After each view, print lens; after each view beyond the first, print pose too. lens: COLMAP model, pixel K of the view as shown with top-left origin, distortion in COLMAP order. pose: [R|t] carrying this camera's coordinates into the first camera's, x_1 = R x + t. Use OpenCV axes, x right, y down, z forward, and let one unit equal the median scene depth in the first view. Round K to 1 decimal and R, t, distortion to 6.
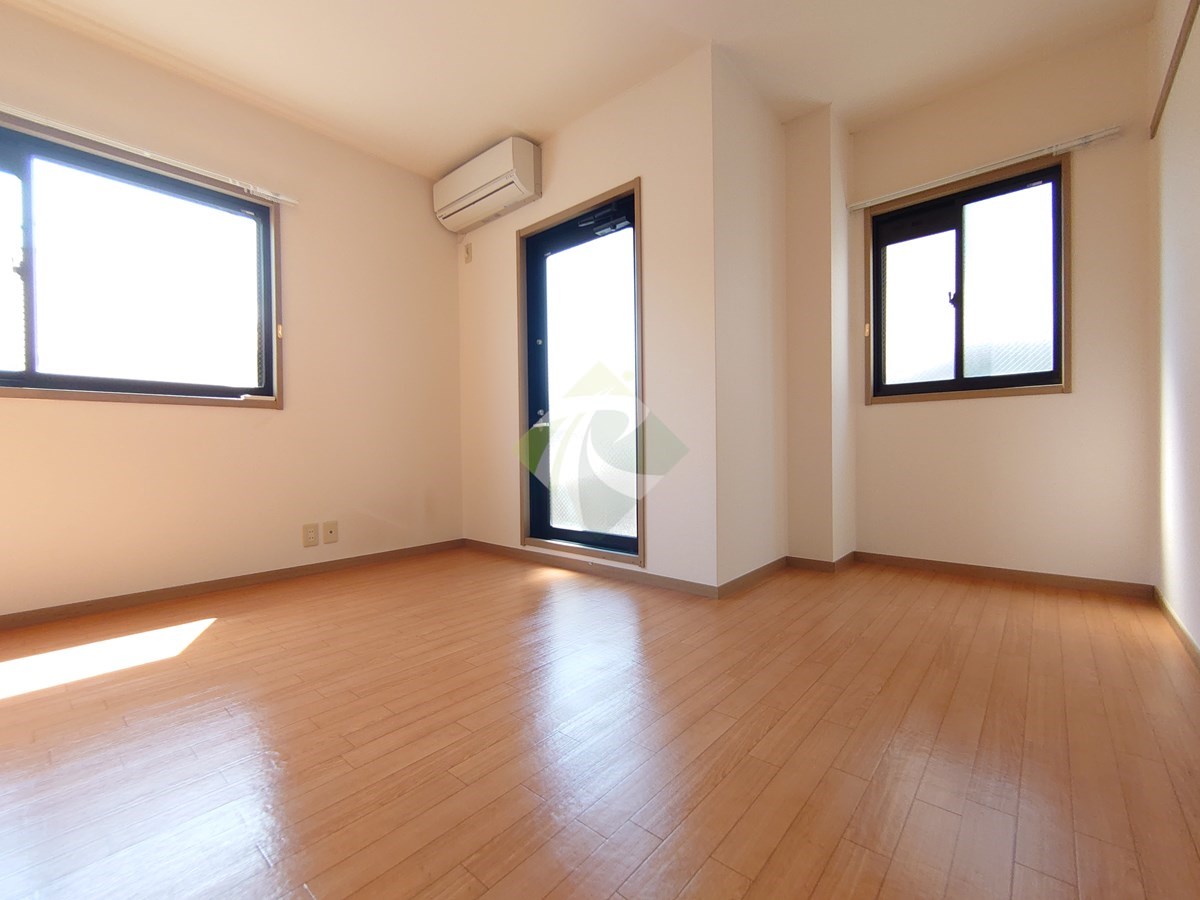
lens RADIAL K [[512.2, 0, 598.1], [0, 512.2, 449.5], [0, 0, 1]] dist [0.003362, -0.000406]
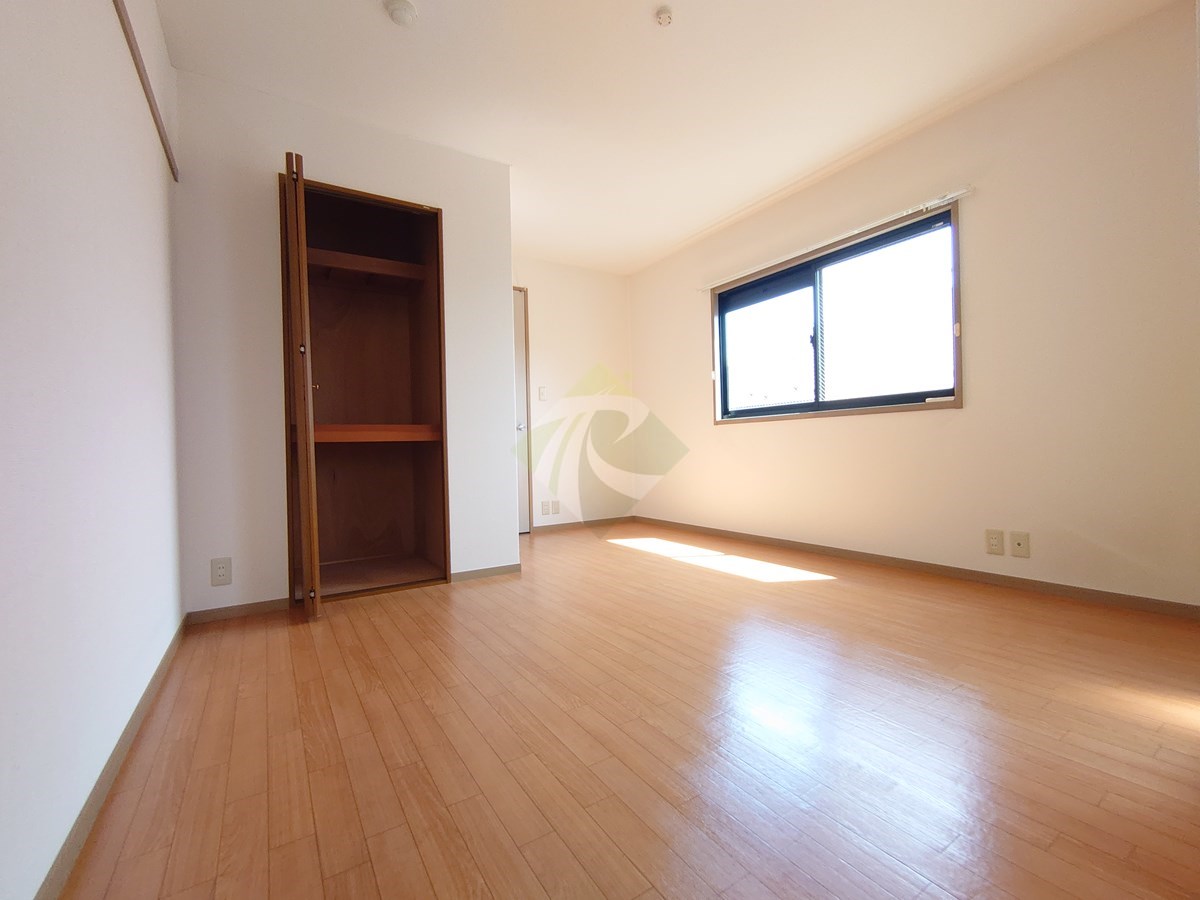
lens RADIAL K [[512.2, 0, 598.1], [0, 512.2, 449.5], [0, 0, 1]] dist [0.003362, -0.000406]
pose [[-0.269132, 0.017212, -0.962950, 0.566268], [0.016626, 0.999774, 0.013223, -0.024150], [0.962960, -0.012451, -0.269357, 0.634576]]
